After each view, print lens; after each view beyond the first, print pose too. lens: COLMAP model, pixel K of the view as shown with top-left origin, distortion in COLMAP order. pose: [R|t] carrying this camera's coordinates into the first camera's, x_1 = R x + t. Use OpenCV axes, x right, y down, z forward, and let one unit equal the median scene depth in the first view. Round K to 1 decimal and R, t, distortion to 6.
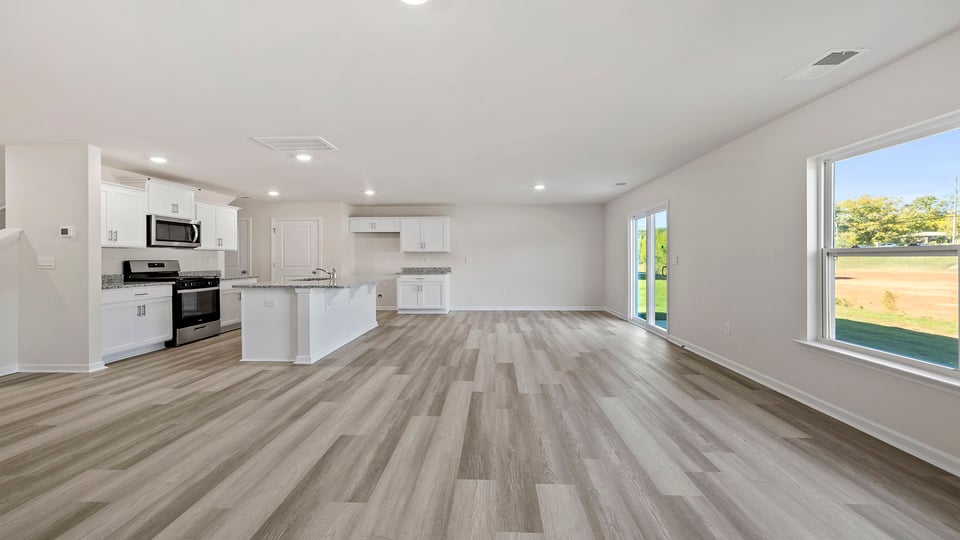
lens RADIAL K [[410.6, 0, 475.9], [0, 410.6, 258.9], [0, 0, 1]] dist [0.001782, 0.000091]
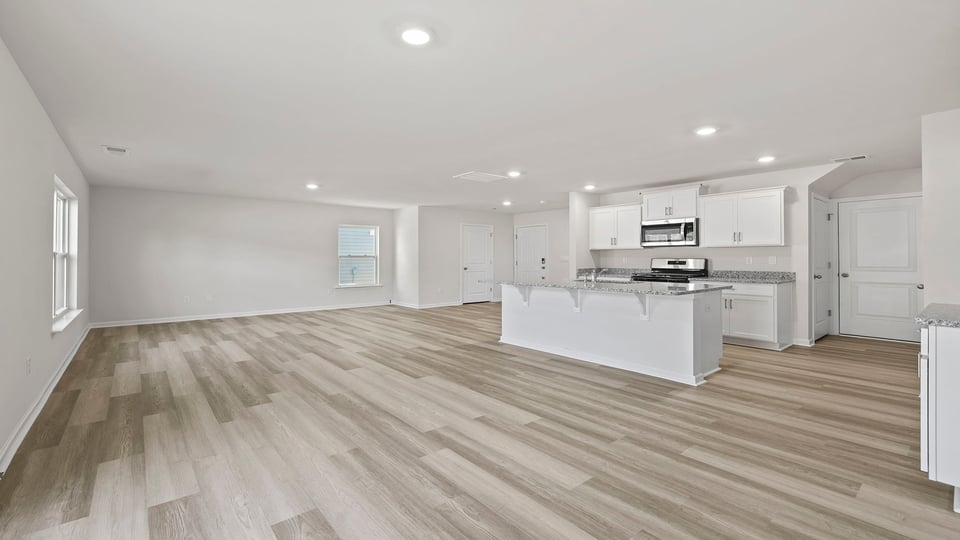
lens RADIAL K [[430.3, 0, 479.3], [0, 430.3, 256.2], [0, 0, 1]] dist [0.027511, 0.000032]
pose [[-0.750086, 0.001468, -0.661339, 0.418164], [0.003971, 0.999990, -0.002284, -0.001887], [0.661328, -0.004339, -0.750084, 1.589862]]
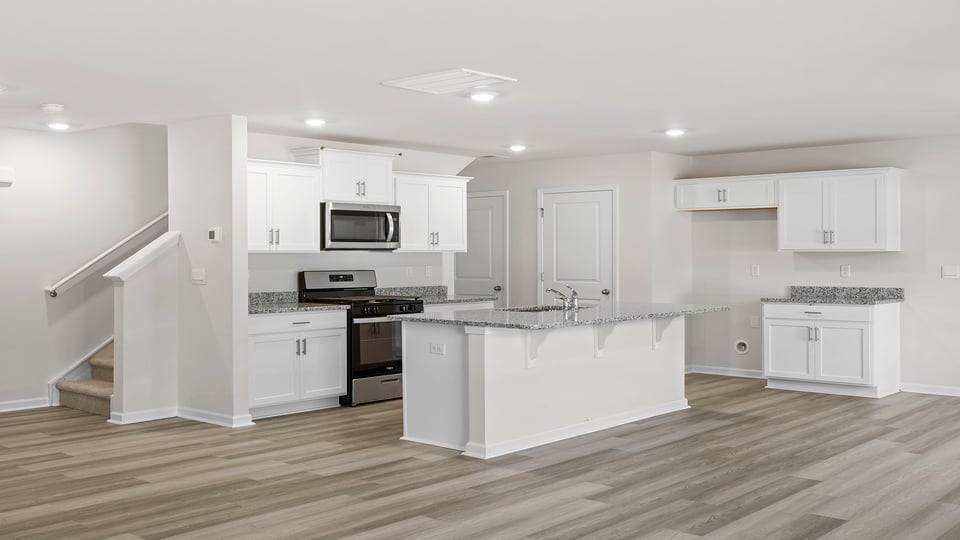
lens RADIAL K [[944.5, 0, 477.3], [0, 944.5, 259.7], [0, 0, 1]] dist [0.004345, -0.008046]
pose [[0.778194, 0.004870, -0.628005, 0.336293], [0.000347, 0.999966, 0.008185, -0.026307], [0.628024, -0.006587, 0.778166, -0.023214]]
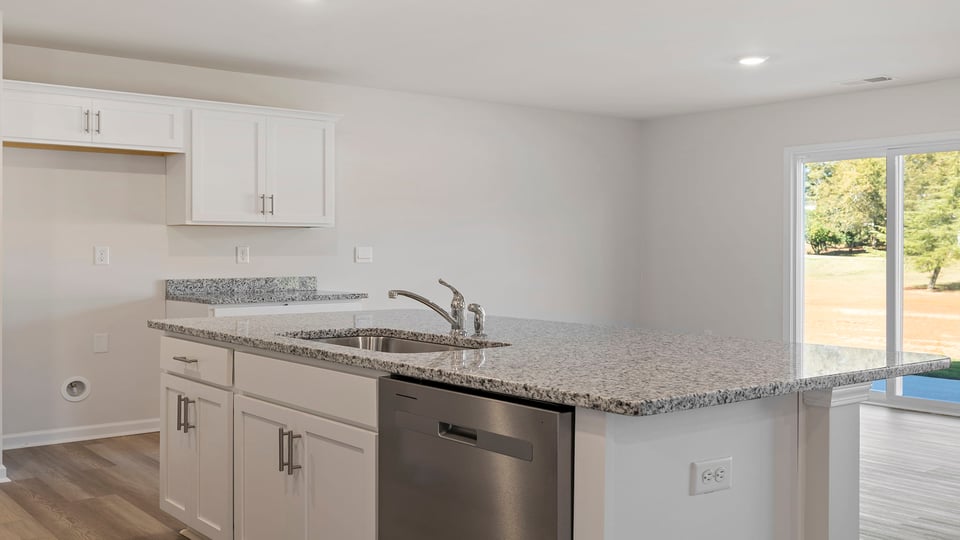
lens RADIAL K [[944.5, 0, 477.3], [0, 944.5, 259.7], [0, 0, 1]] dist [0.004345, -0.008046]
pose [[0.755717, -0.002595, 0.654893, -0.731277], [-0.004342, 0.999950, 0.008972, 0.001297], [-0.654884, -0.009624, 0.755668, 0.610976]]
